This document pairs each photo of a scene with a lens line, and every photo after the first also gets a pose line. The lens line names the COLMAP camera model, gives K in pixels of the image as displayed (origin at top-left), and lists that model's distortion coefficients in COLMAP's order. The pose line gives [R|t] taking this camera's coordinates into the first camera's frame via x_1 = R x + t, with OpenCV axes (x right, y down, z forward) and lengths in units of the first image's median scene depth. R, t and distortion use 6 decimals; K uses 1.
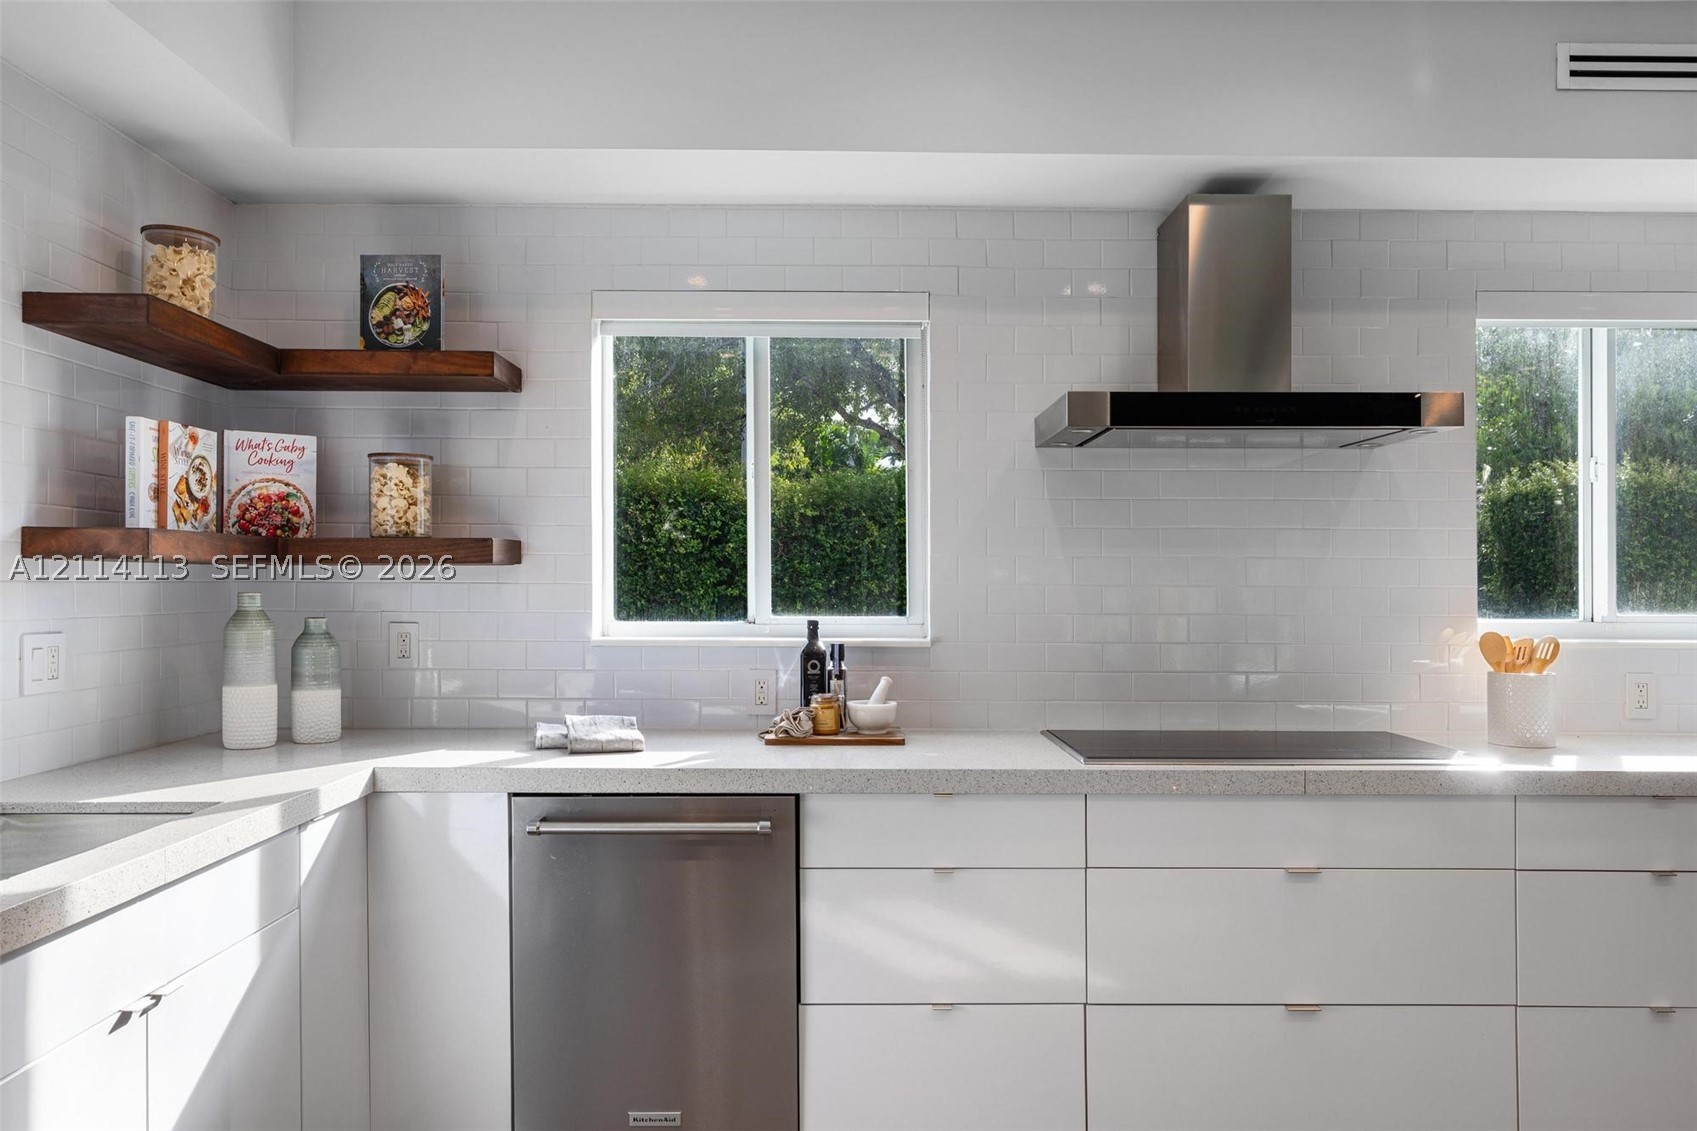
lens RADIAL K [[1211.2, 0, 848.9], [0, 1211.2, 593.8], [0, 0, 1]] dist [-0.000197, -0.000036]
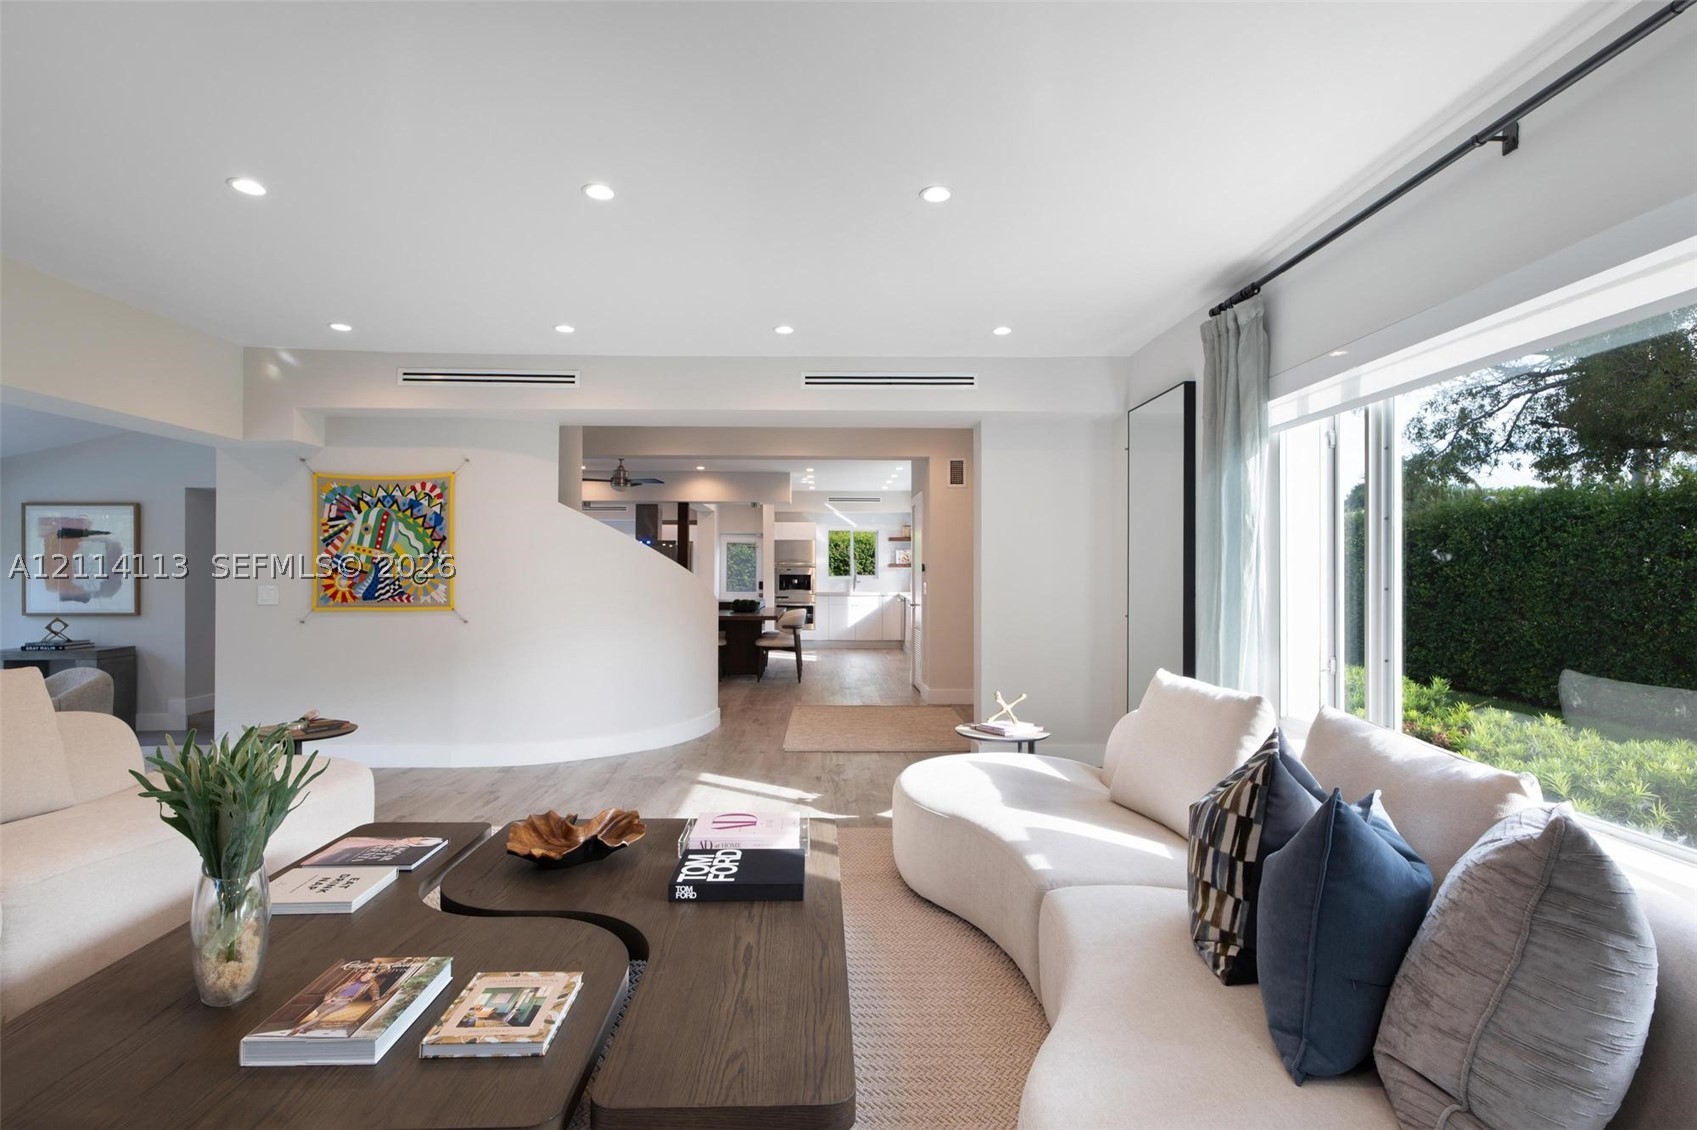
lens RADIAL K [[823.8, 0, 848.5], [0, 823.8, 565.0], [0, 0, 1]] dist [-0.006595, 0.007593]
pose [[0.003783, -0.014457, -0.999888, 4.603770], [0.004127, 0.999887, -0.014441, 0.034851], [0.999984, -0.004072, 0.003843, 0.561748]]
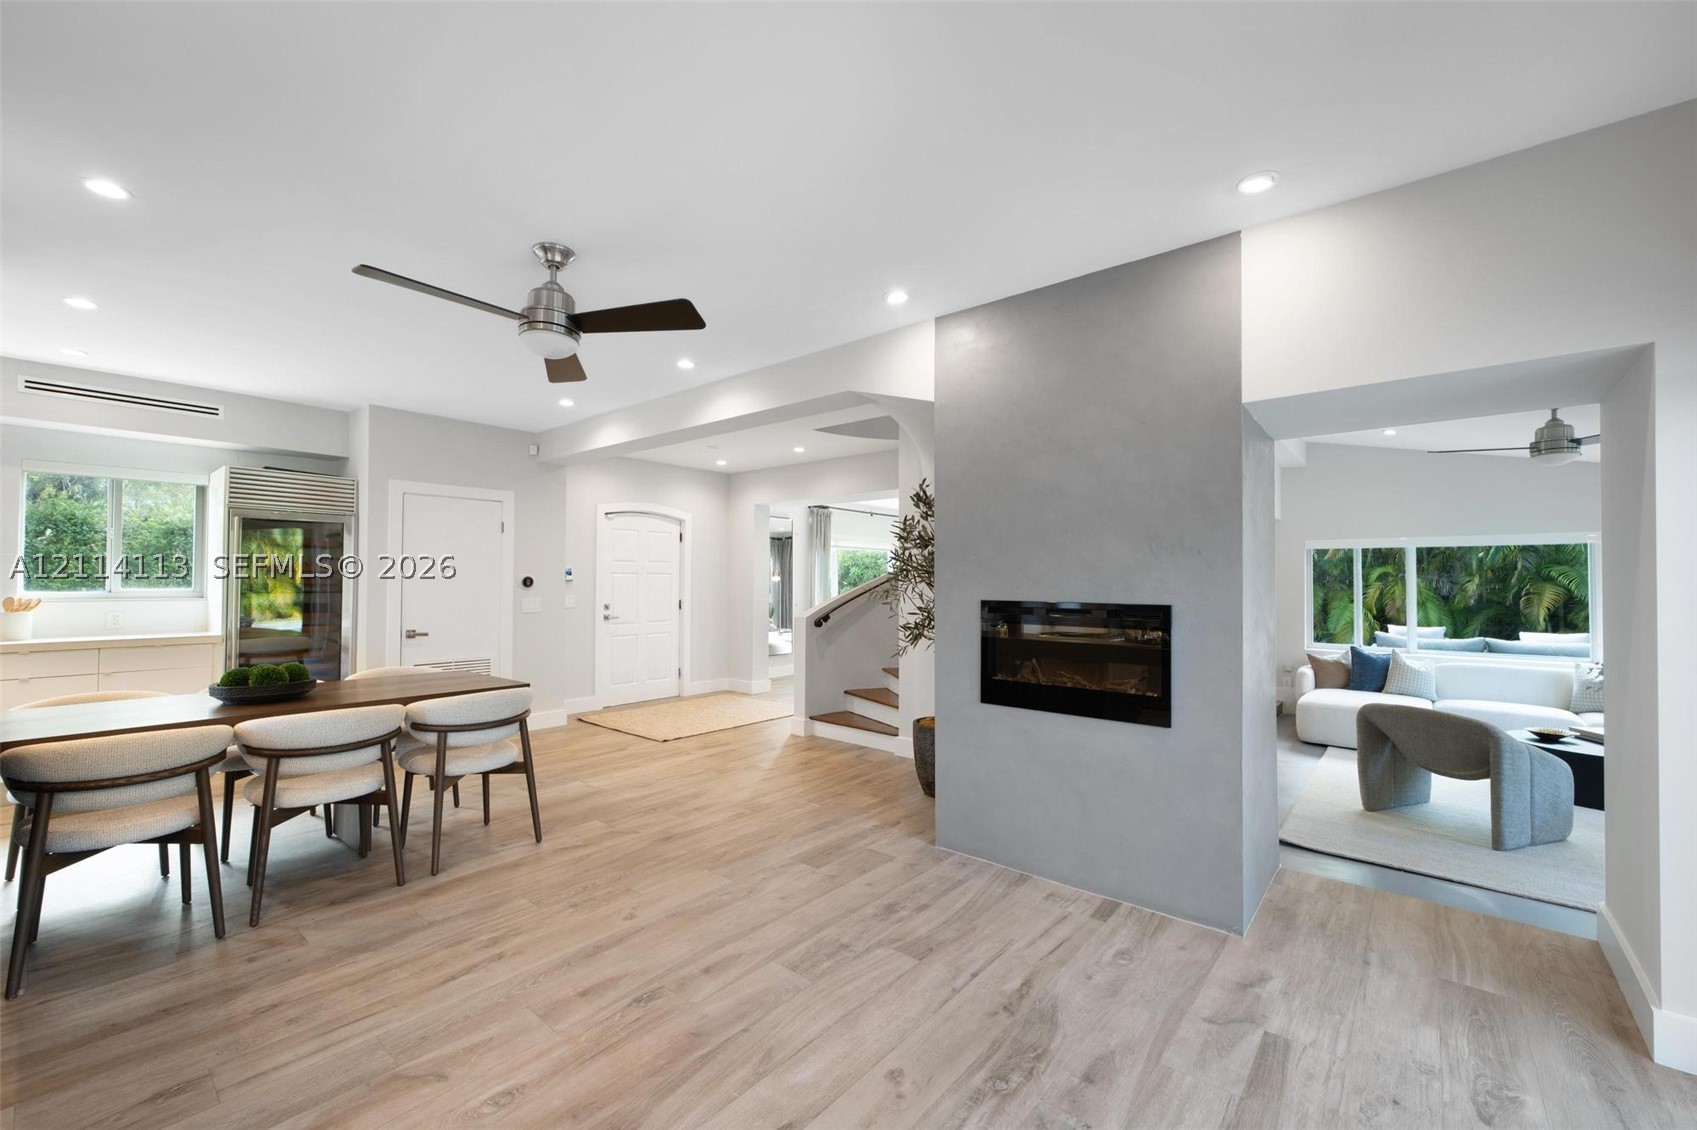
lens RADIAL K [[687.8, 0, 852.0], [0, 687.8, 570.1], [0, 0, 1]] dist [-0.000013, 0.000508]
pose [[0.656121, 0.011885, 0.754562, 0.649051], [-0.004342, 0.999919, -0.011974, -0.016349], [-0.754643, 0.004580, 0.656119, -1.359839]]
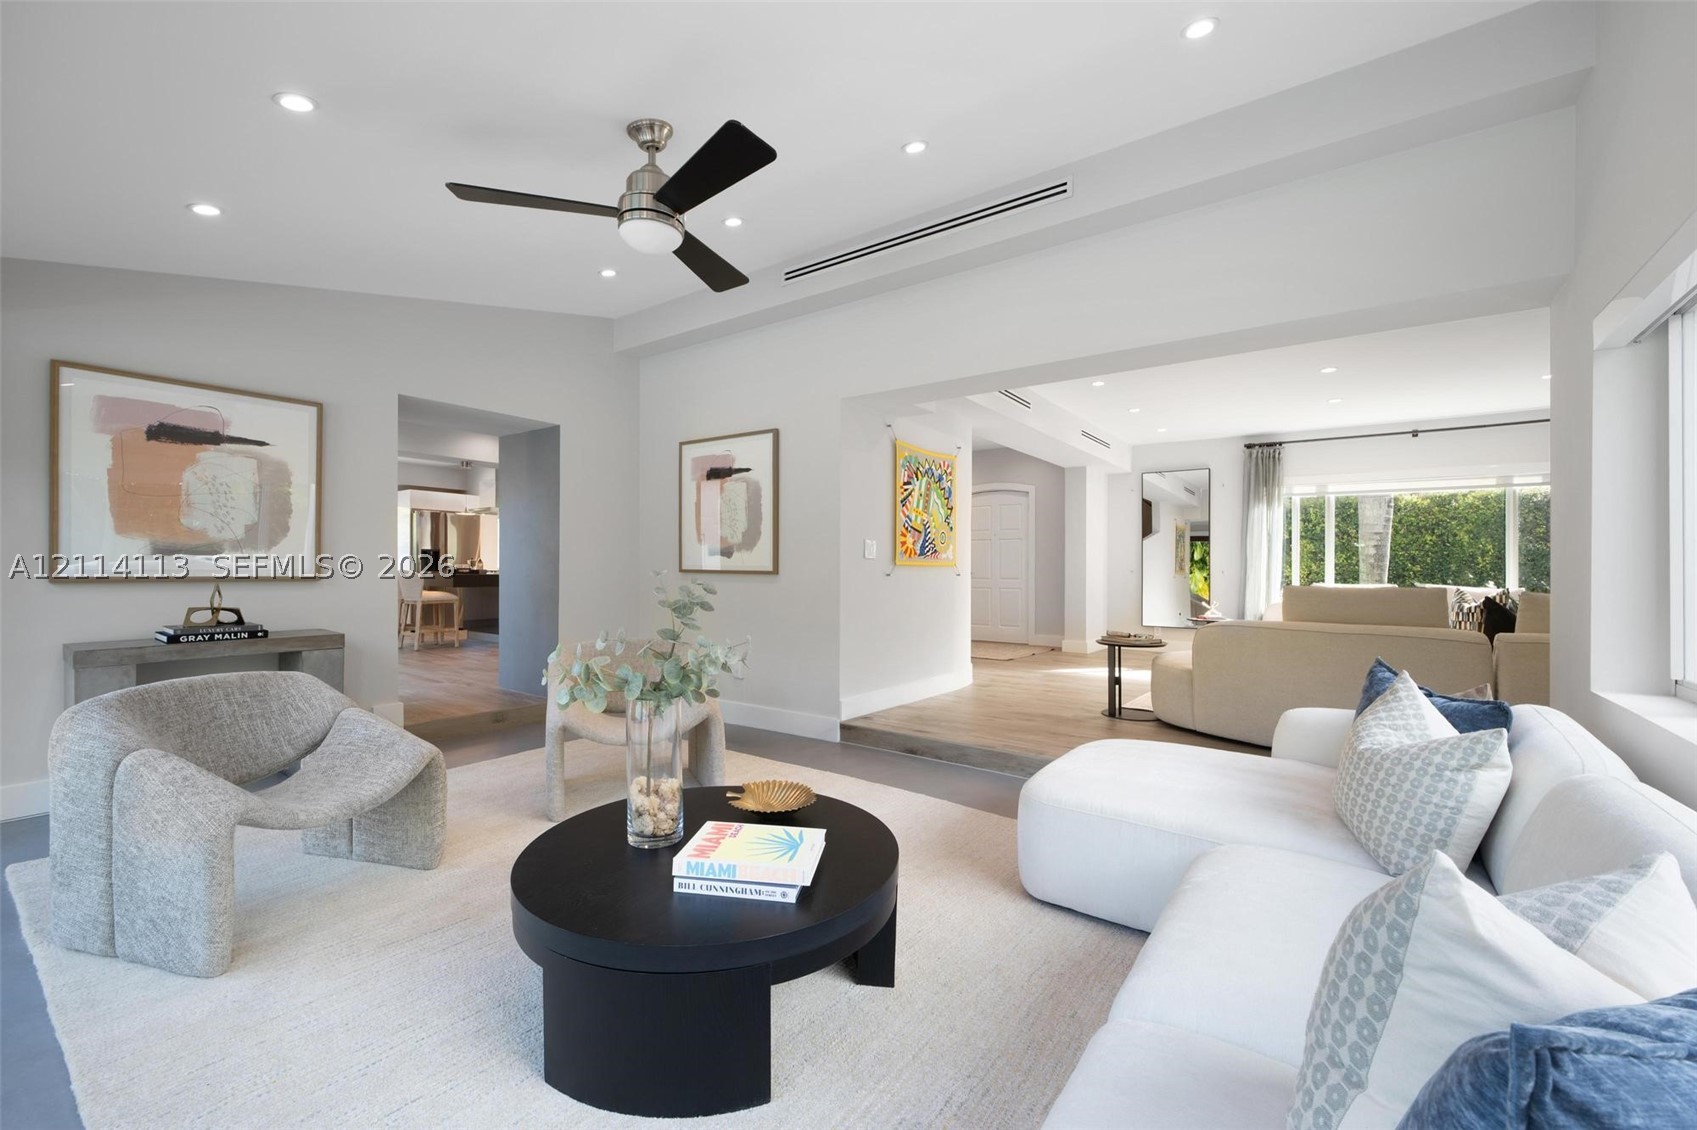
lens RADIAL K [[687.8, 0, 852.0], [0, 687.8, 570.1], [0, 0, 1]] dist [-0.000013, 0.000508]
pose [[0.794316, 0.003080, -0.607497, 3.682706], [-0.003313, 0.999994, 0.000738, 0.121551], [0.607496, 0.001426, 0.794321, -2.125574]]
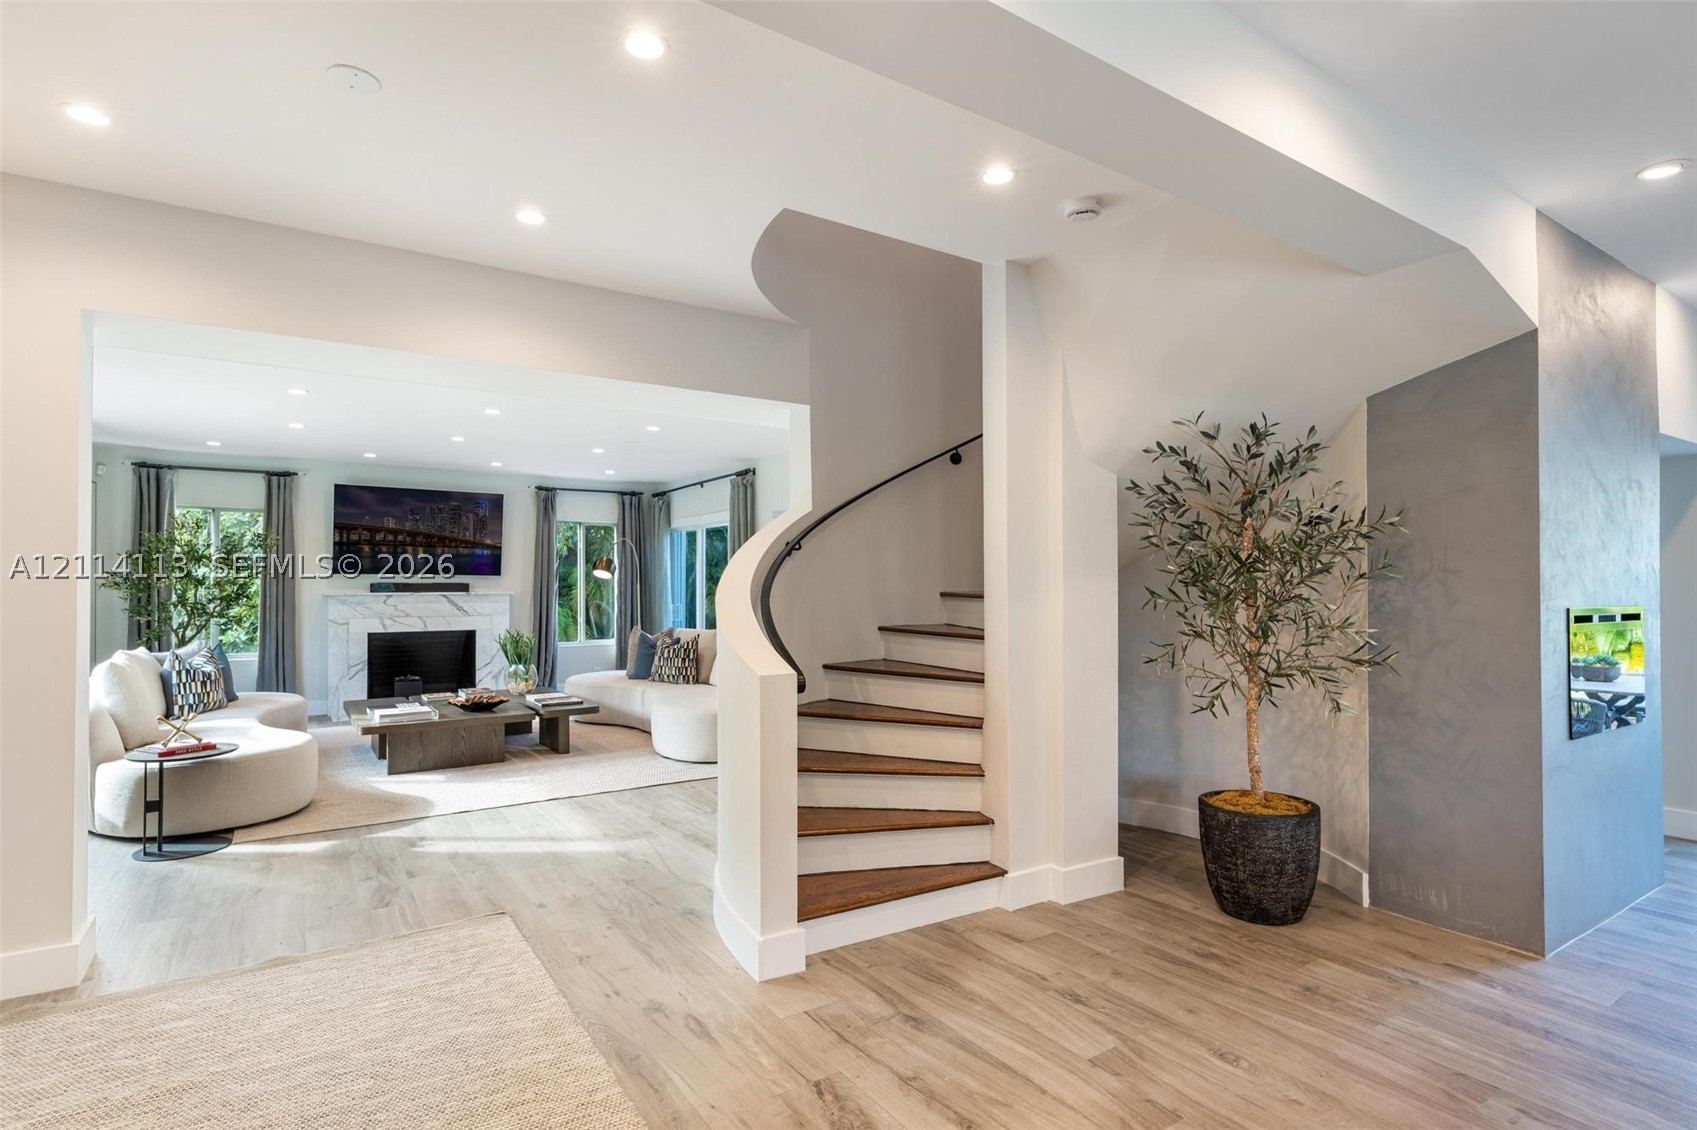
lens RADIAL K [[841.6, 0, 841.3], [0, 841.6, 569.0], [0, 0, 1]] dist [0.019711, -0.011574]
pose [[-0.532281, 0.012352, 0.846477, 1.238896], [-0.005988, 0.999814, -0.018355, -0.004097], [-0.846546, -0.014839, -0.532108, 0.652707]]
